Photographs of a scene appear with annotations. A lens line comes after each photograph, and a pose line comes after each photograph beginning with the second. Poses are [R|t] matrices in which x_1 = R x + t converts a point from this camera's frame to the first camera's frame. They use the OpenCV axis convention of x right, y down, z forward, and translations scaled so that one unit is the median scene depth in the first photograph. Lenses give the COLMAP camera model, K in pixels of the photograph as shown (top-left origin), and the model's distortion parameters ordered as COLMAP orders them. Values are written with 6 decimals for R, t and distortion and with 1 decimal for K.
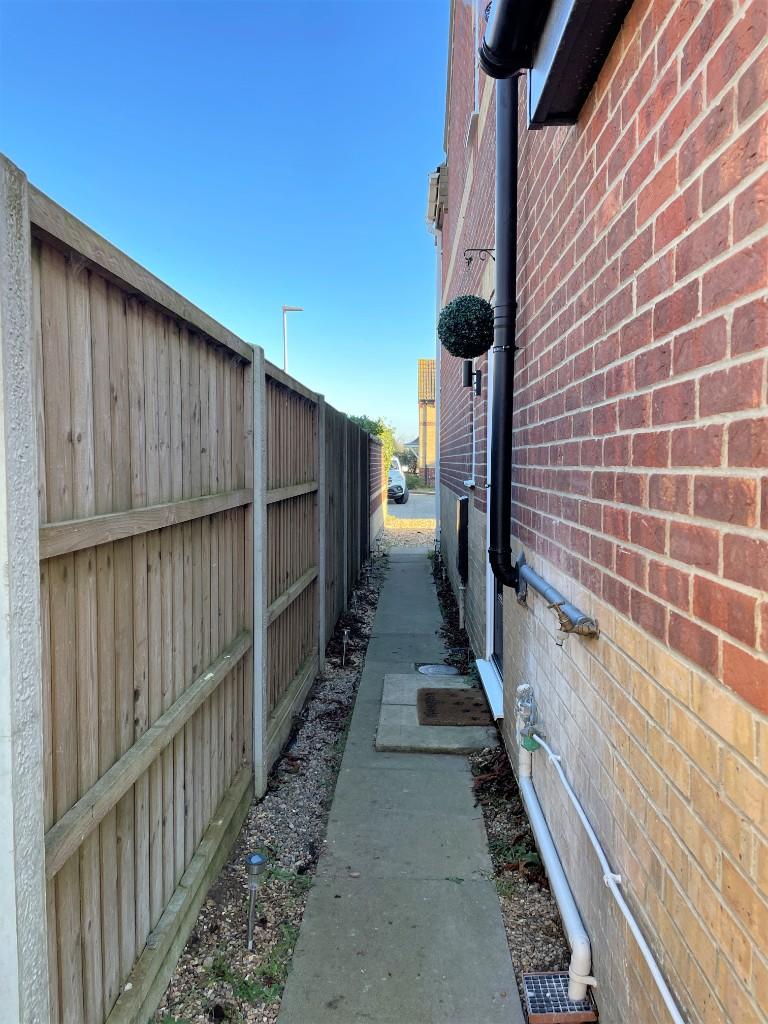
lens RADIAL K [[772.9, 0, 384.0], [0, 772.9, 512.0], [0, 0, 1]] dist [0.093691, -0.130213]
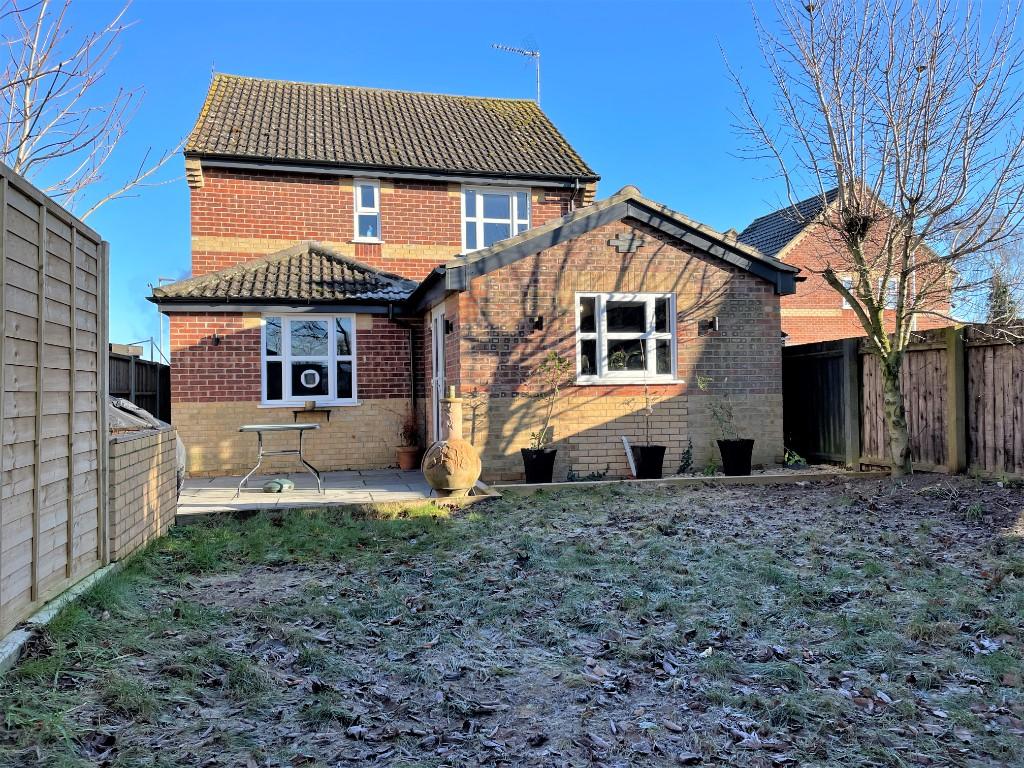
lens RADIAL K [[772.9, 0, 510.4], [0, 772.9, 379.8], [0, 0, 1]] dist [0.093691, -0.130213]
pose [[0.962866, -0.014561, 0.269586, 0.852370], [0.036786, 0.996308, -0.077571, 0.409618], [-0.267461, 0.084607, 0.959847, -4.658059]]
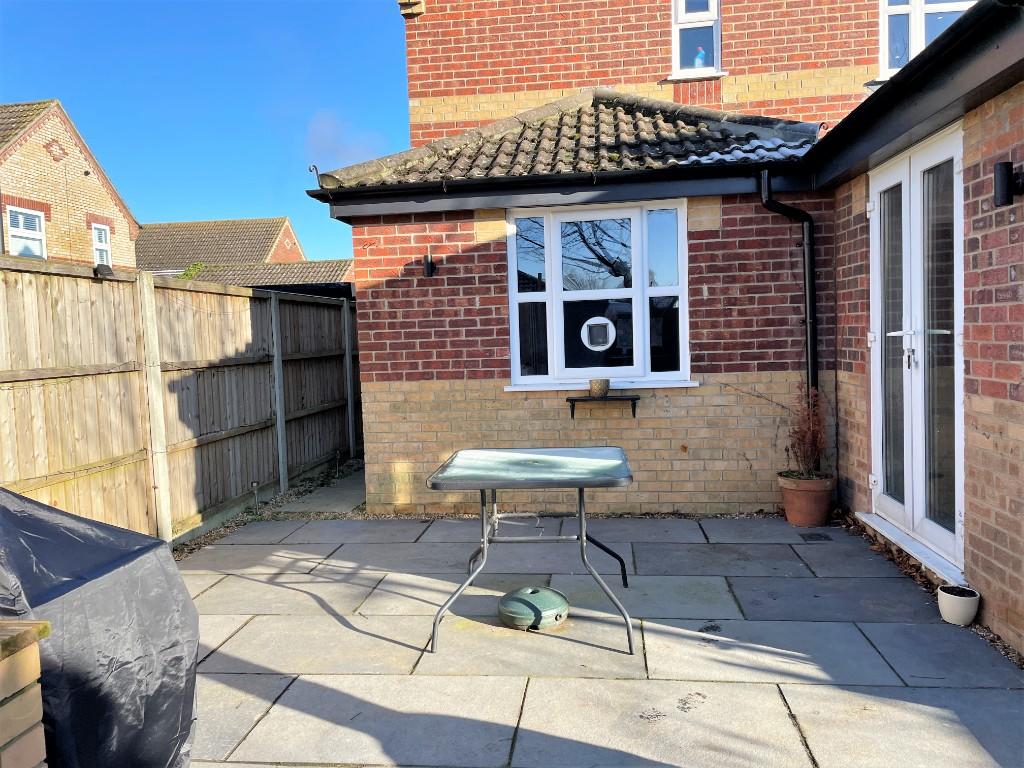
lens RADIAL K [[772.9, 0, 510.4], [0, 772.9, 379.8], [0, 0, 1]] dist [0.093691, -0.130213]
pose [[0.995335, -0.032443, -0.090858, 0.893687], [0.032401, 0.999473, -0.001940, 0.139817], [0.090873, -0.001013, 0.995862, -2.322410]]
